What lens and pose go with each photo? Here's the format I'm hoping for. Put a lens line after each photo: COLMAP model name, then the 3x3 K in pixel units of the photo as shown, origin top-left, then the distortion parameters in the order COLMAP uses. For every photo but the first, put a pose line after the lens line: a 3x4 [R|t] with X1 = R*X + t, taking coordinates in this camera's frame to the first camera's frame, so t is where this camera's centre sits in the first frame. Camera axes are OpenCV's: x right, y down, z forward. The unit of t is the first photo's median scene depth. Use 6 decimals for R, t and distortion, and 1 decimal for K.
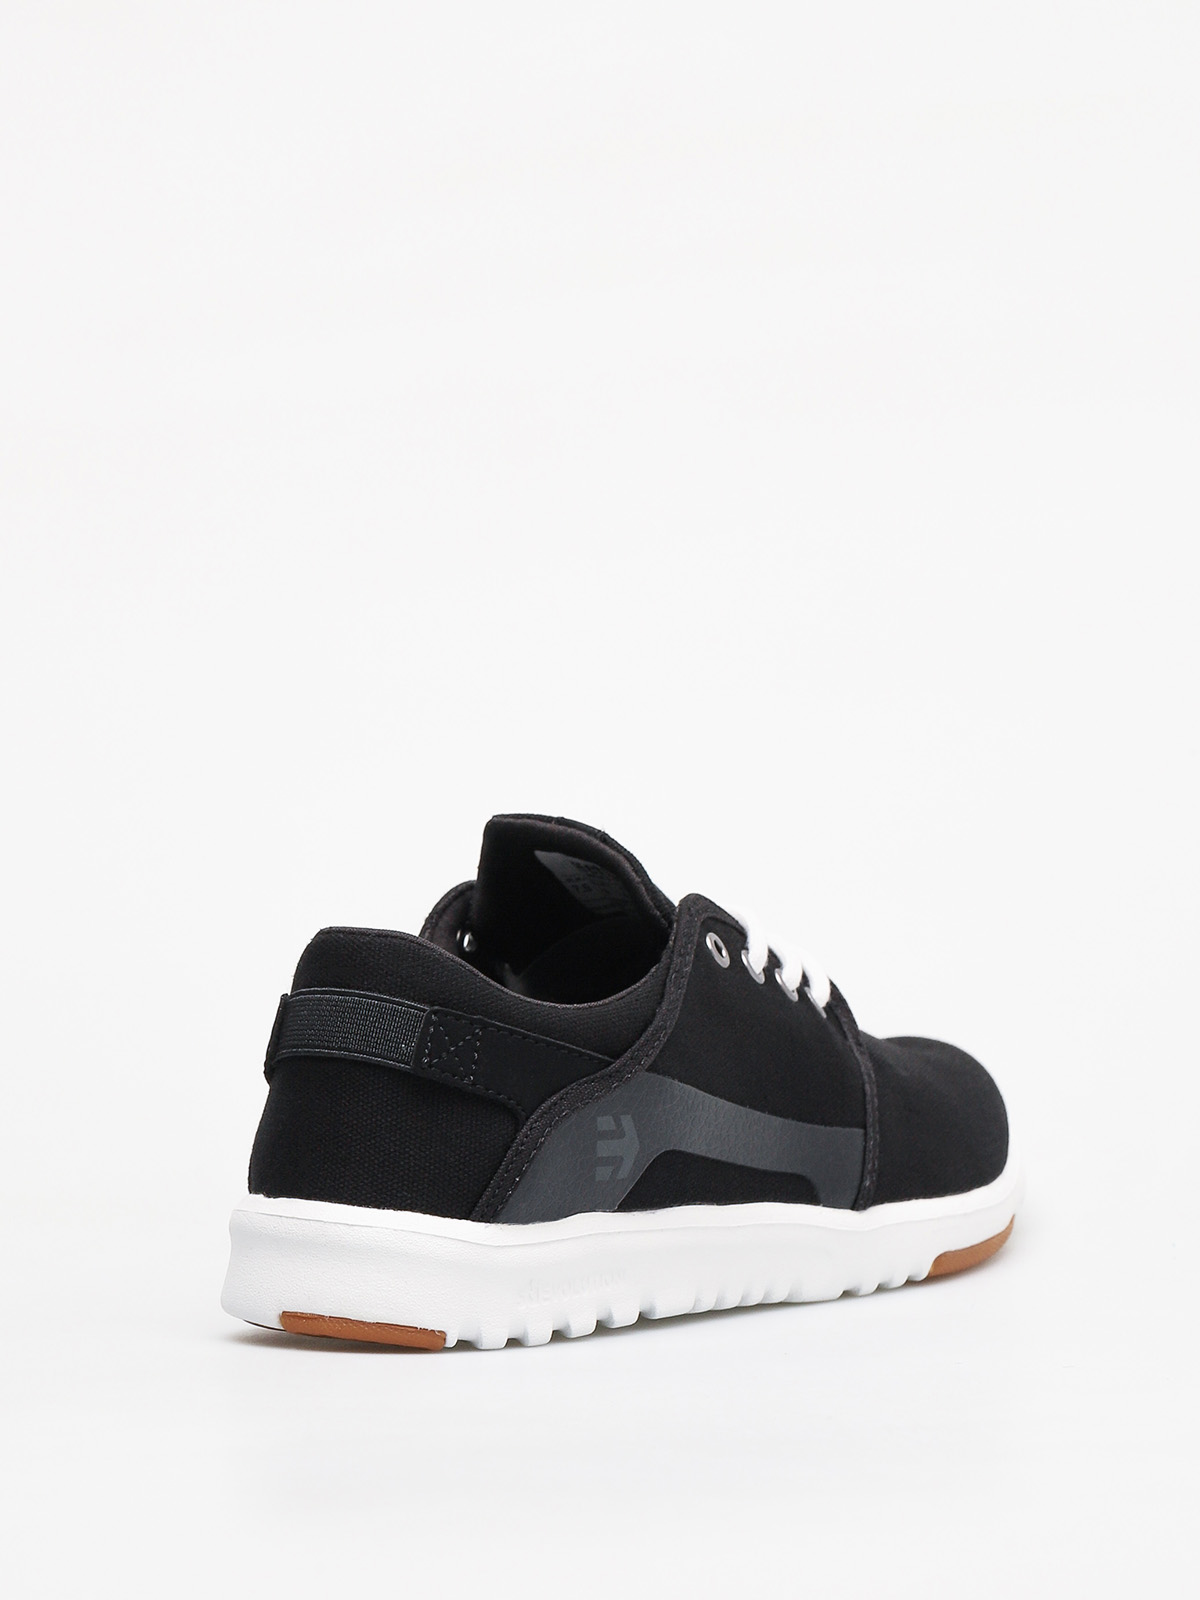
lens RADIAL K [[4502.8, 0, 600.0], [0, 4502.8, 799.2], [0, 0, 1]] dist [-0.189209, 0.000000]
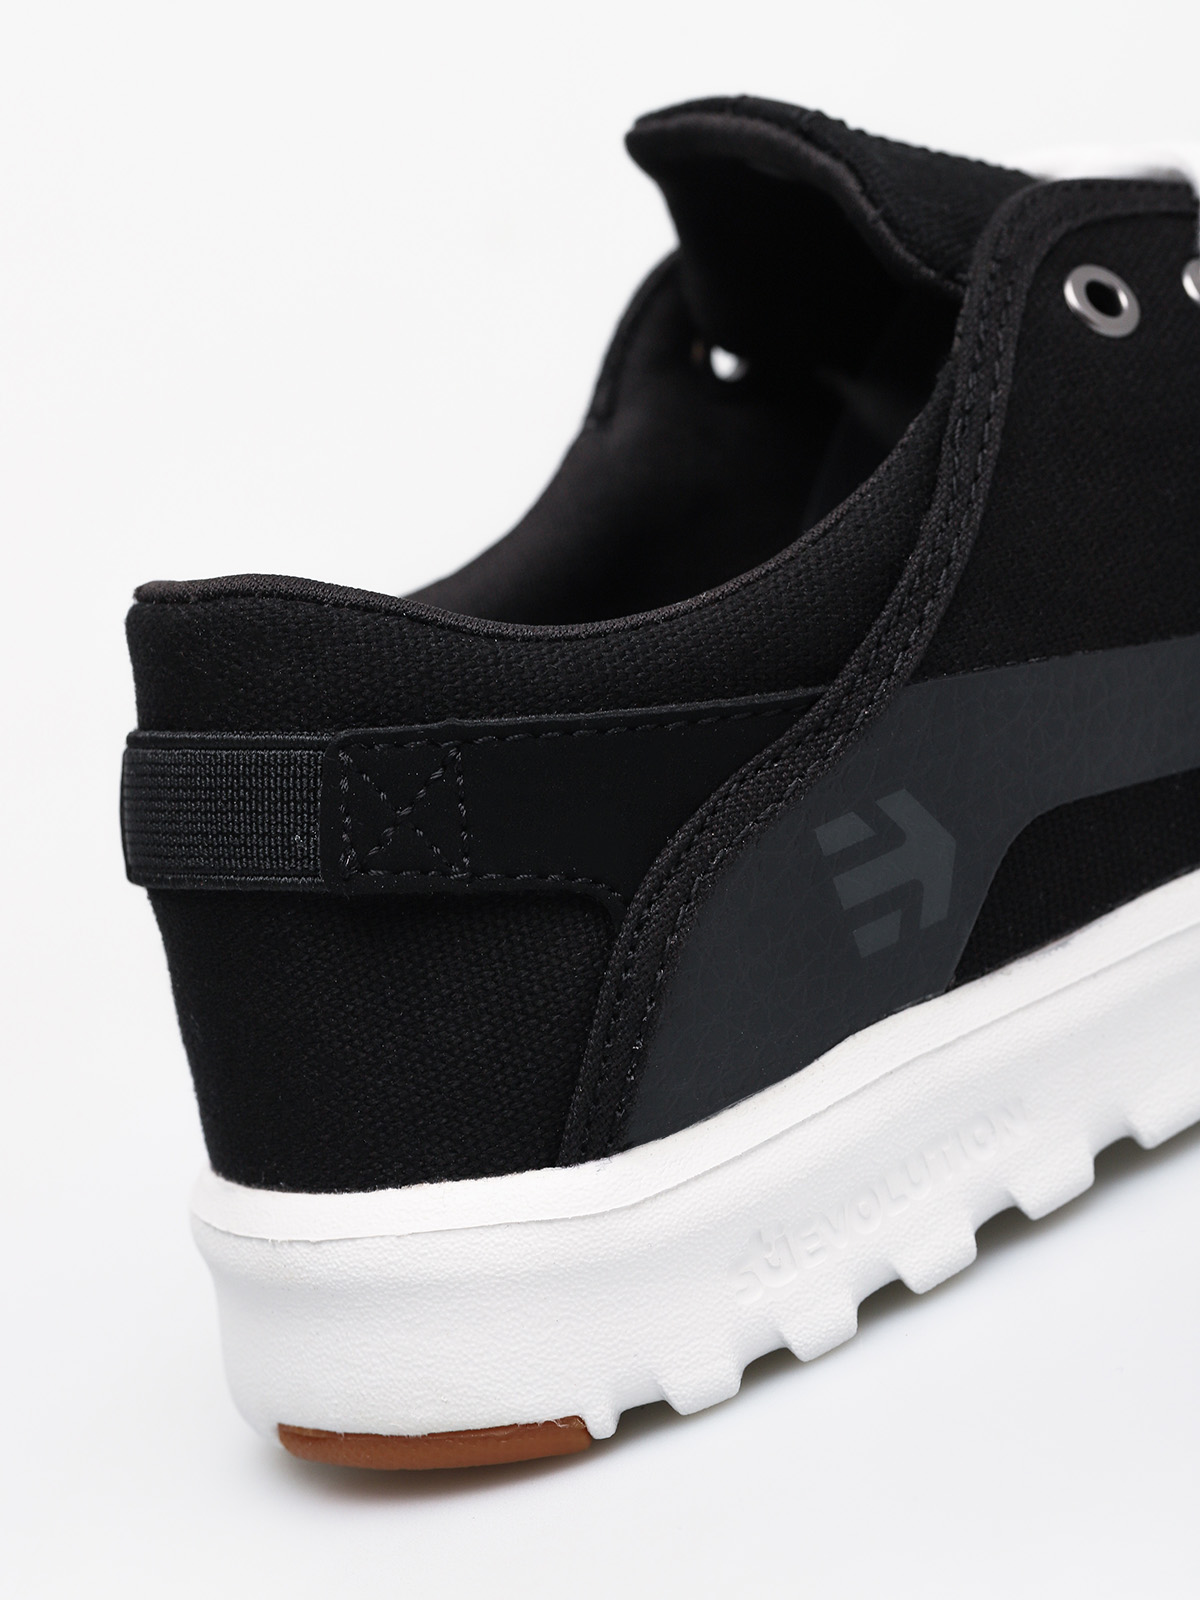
lens RADIAL K [[4502.8, 0, 600.3], [0, 4502.8, 800.8], [0, 0, 1]] dist [-0.189209, 0.000000]
pose [[0.897120, -0.248930, -0.364980, 0.143534], [0.326211, 0.930379, 0.167273, -0.013110], [0.297930, -0.269125, 0.915865, 0.588537]]
